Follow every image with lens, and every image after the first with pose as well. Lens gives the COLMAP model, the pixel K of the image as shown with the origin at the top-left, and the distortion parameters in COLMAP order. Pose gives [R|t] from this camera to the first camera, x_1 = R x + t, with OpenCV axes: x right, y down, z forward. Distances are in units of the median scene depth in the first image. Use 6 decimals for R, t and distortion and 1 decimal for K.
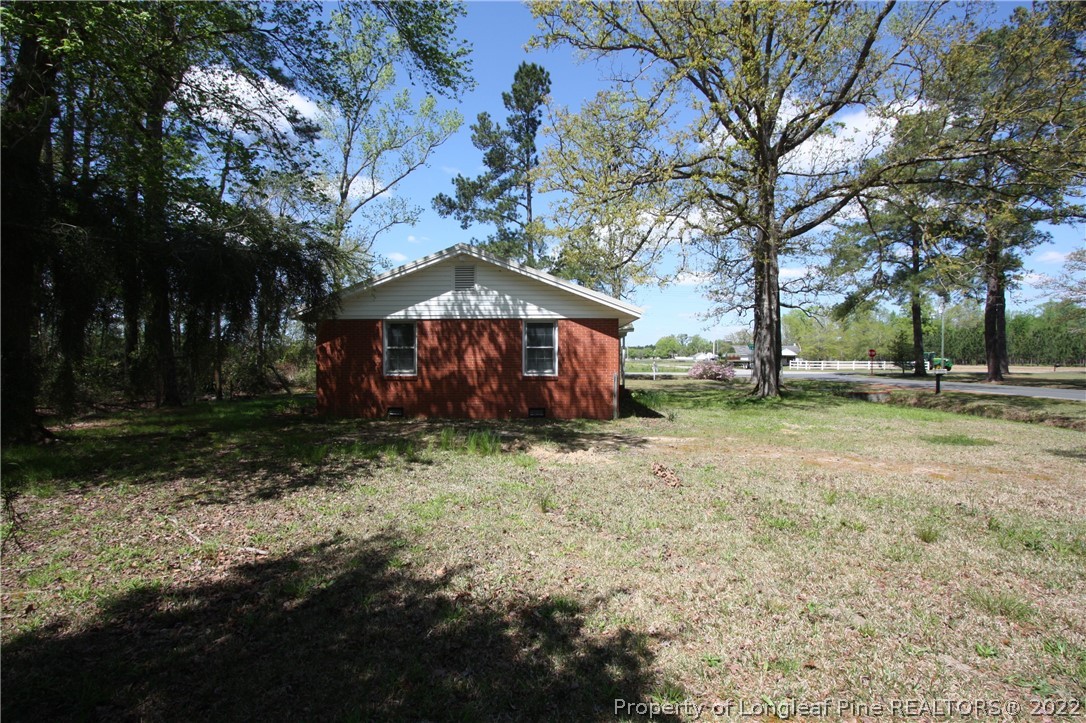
lens RADIAL K [[515.9, 0, 536.8], [0, 515.9, 361.8], [0, 0, 1]] dist [-0.009510, 0.004165]
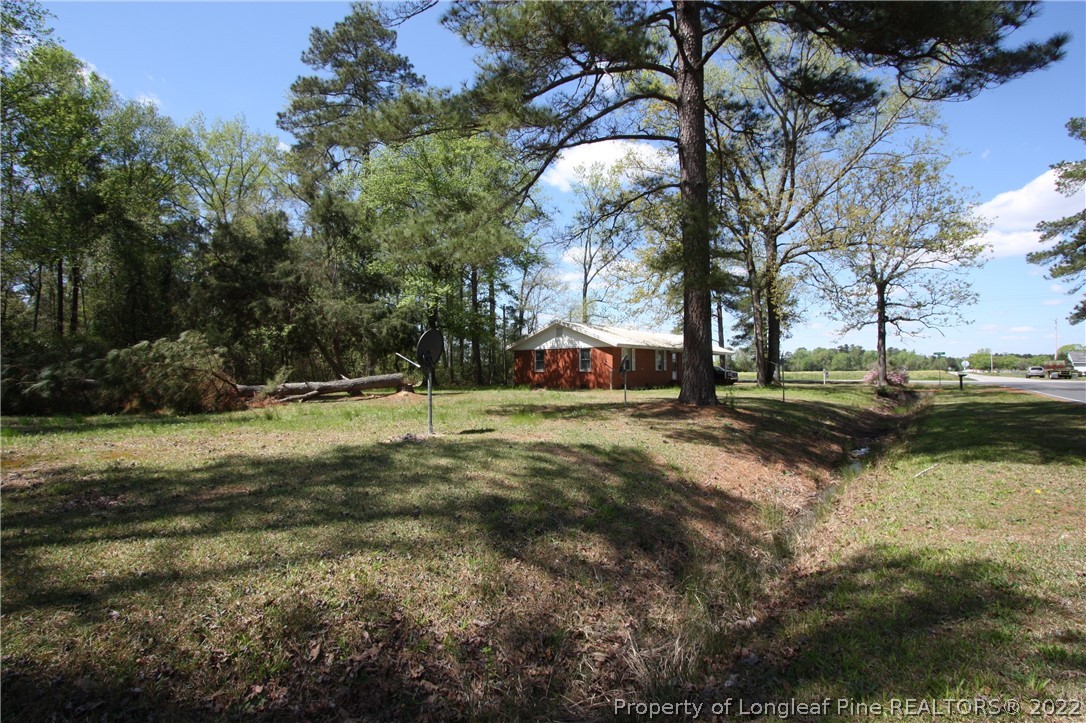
lens RADIAL K [[515.9, 0, 542.1], [0, 515.9, 362.5], [0, 0, 1]] dist [-0.009510, 0.004165]
pose [[0.810192, -0.016307, -0.585938, 1.271444], [0.000812, 0.999643, -0.026698, 0.053657], [0.586165, 0.021155, 0.809916, -1.097571]]
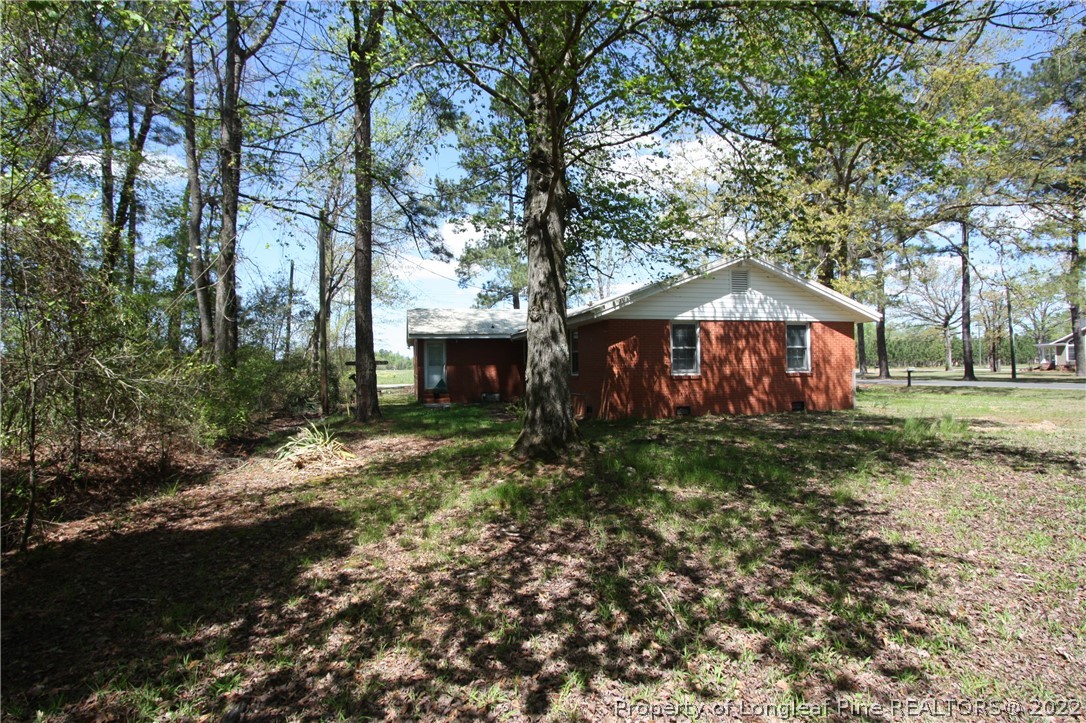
lens RADIAL K [[515.9, 0, 551.3], [0, 515.9, 362.7], [0, 0, 1]] dist [-0.009510, 0.004165]
pose [[0.945843, -0.014427, 0.324302, -0.841161], [0.021748, 0.999584, -0.018961, 0.013485], [-0.323894, 0.024987, 0.945763, 0.138818]]
